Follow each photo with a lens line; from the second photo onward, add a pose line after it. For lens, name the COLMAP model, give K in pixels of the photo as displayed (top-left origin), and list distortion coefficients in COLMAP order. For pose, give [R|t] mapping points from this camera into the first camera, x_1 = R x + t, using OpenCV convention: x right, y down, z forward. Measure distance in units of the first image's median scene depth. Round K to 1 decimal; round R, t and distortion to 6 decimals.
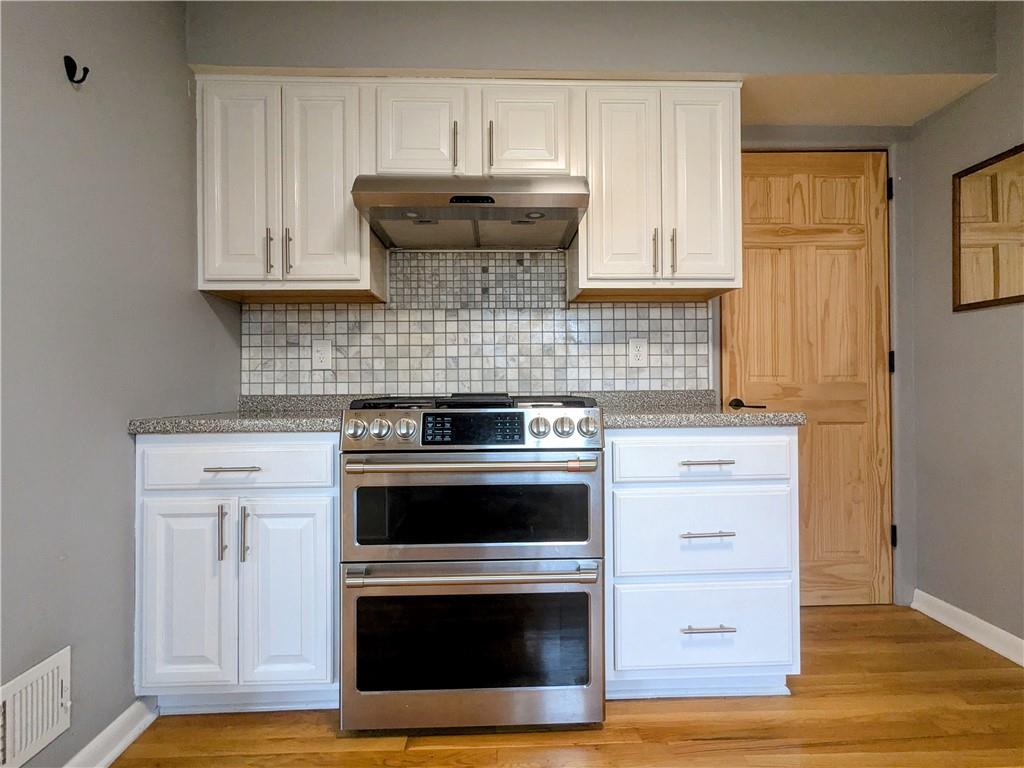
lens RADIAL K [[484.5, 0, 508.3], [0, 484.5, 382.1], [0, 0, 1]] dist [-0.001061, 0.001782]
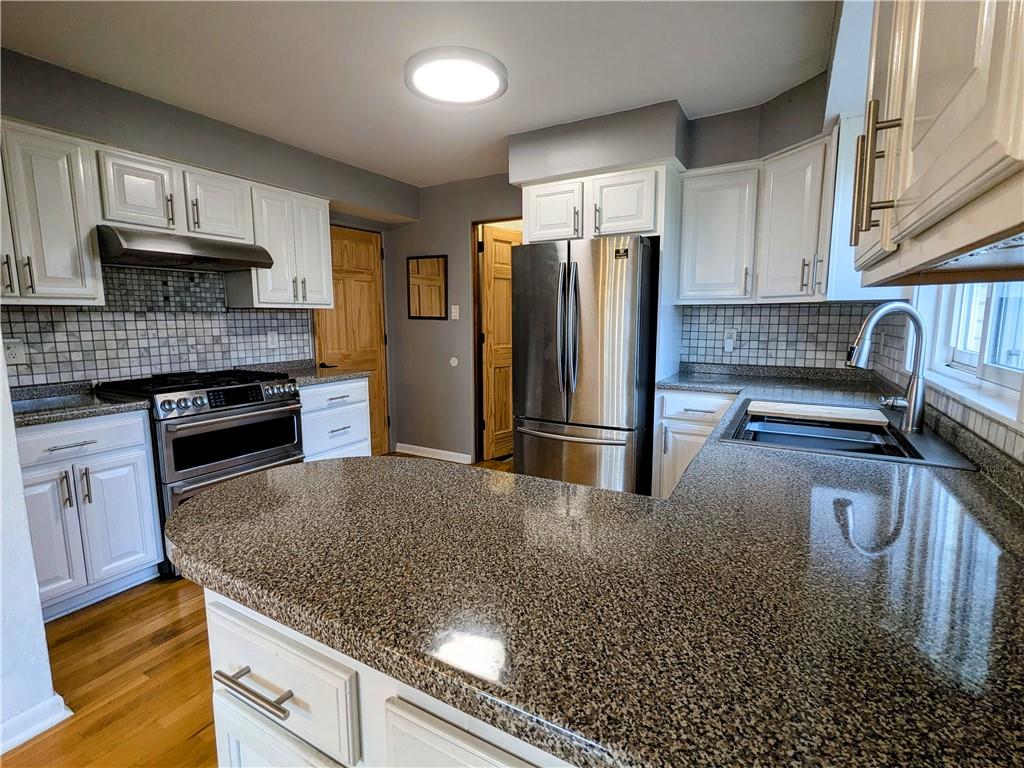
lens RADIAL K [[484.5, 0, 512.4], [0, 484.5, 382.1], [0, 0, 1]] dist [-0.001061, 0.001782]
pose [[0.527233, -0.105585, 0.843135, -0.718703], [-0.006852, 0.991689, 0.128472, -0.136414], [-0.849693, -0.073512, 0.522128, -0.581082]]
